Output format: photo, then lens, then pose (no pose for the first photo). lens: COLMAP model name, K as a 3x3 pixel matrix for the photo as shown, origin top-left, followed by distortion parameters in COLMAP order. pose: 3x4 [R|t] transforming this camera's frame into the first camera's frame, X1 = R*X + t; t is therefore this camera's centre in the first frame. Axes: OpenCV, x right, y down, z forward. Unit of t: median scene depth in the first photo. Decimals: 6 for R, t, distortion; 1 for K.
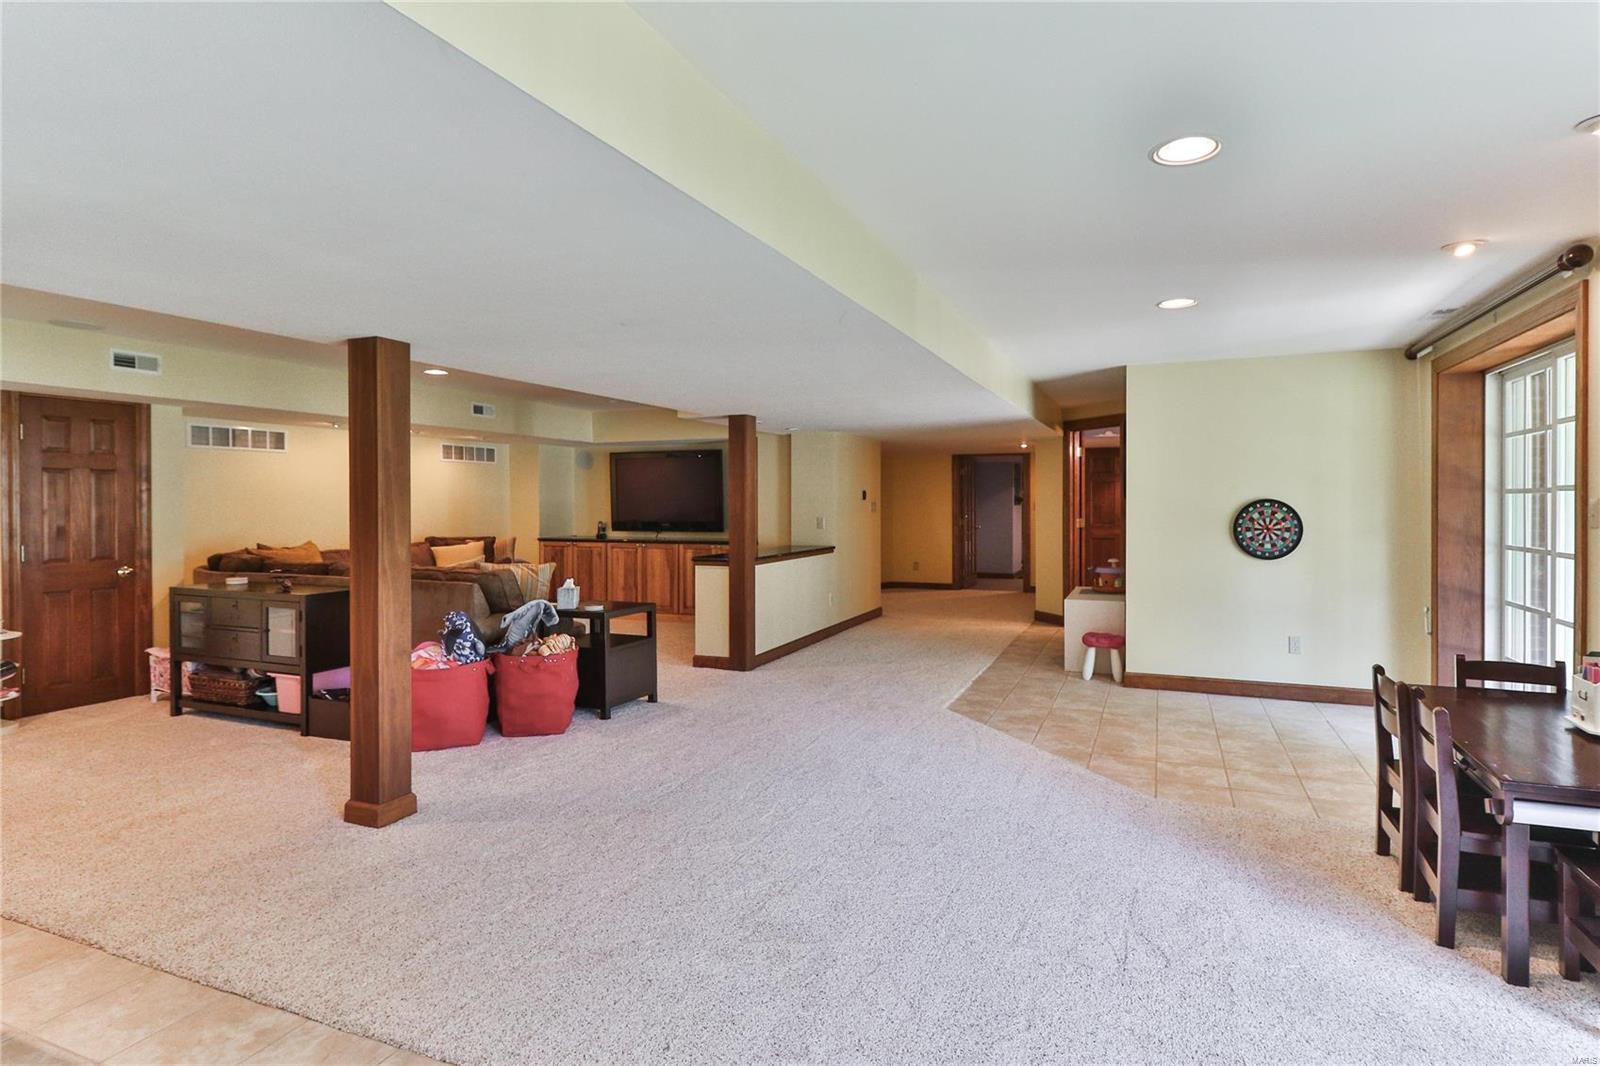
lens RADIAL K [[832.6, 0, 829.7], [0, 832.6, 524.6], [0, 0, 1]] dist [0.025294, -0.015895]
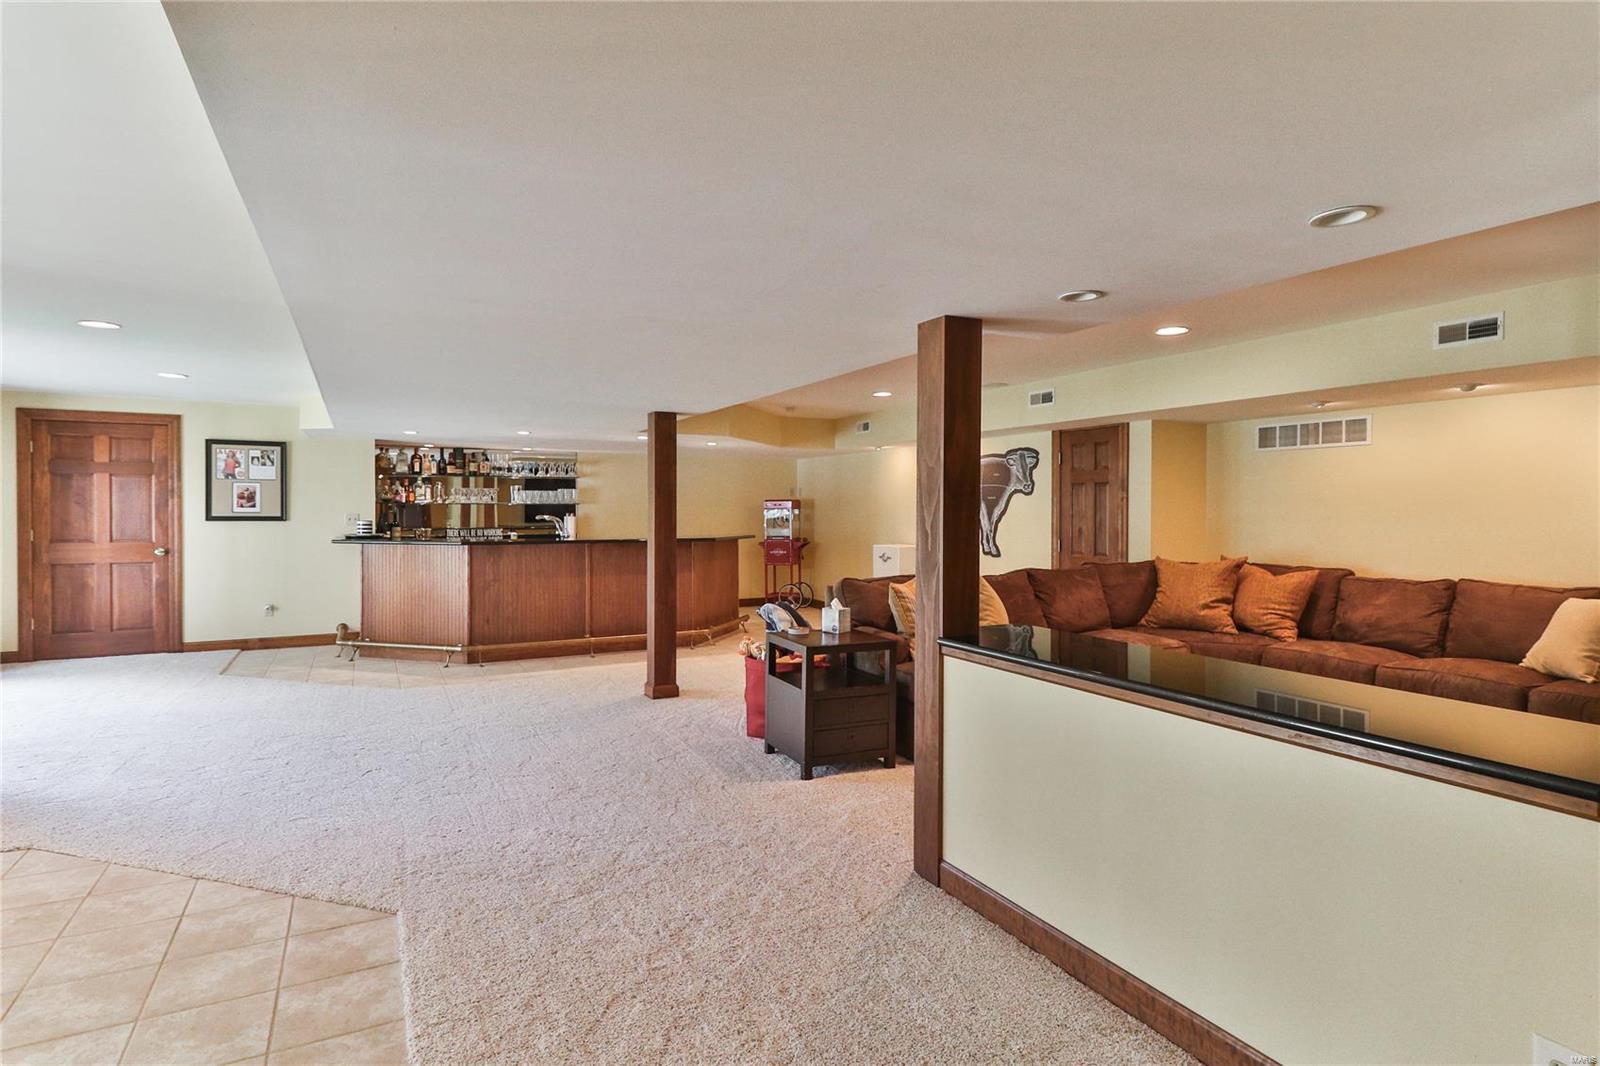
lens RADIAL K [[832.6, 0, 829.7], [0, 832.6, 524.6], [0, 0, 1]] dist [0.025294, -0.015895]
pose [[-0.624725, 0.014487, -0.780710, 0.347417], [-0.018976, 0.999251, 0.033727, -0.034760], [0.780614, 0.035885, -0.623982, 1.402186]]
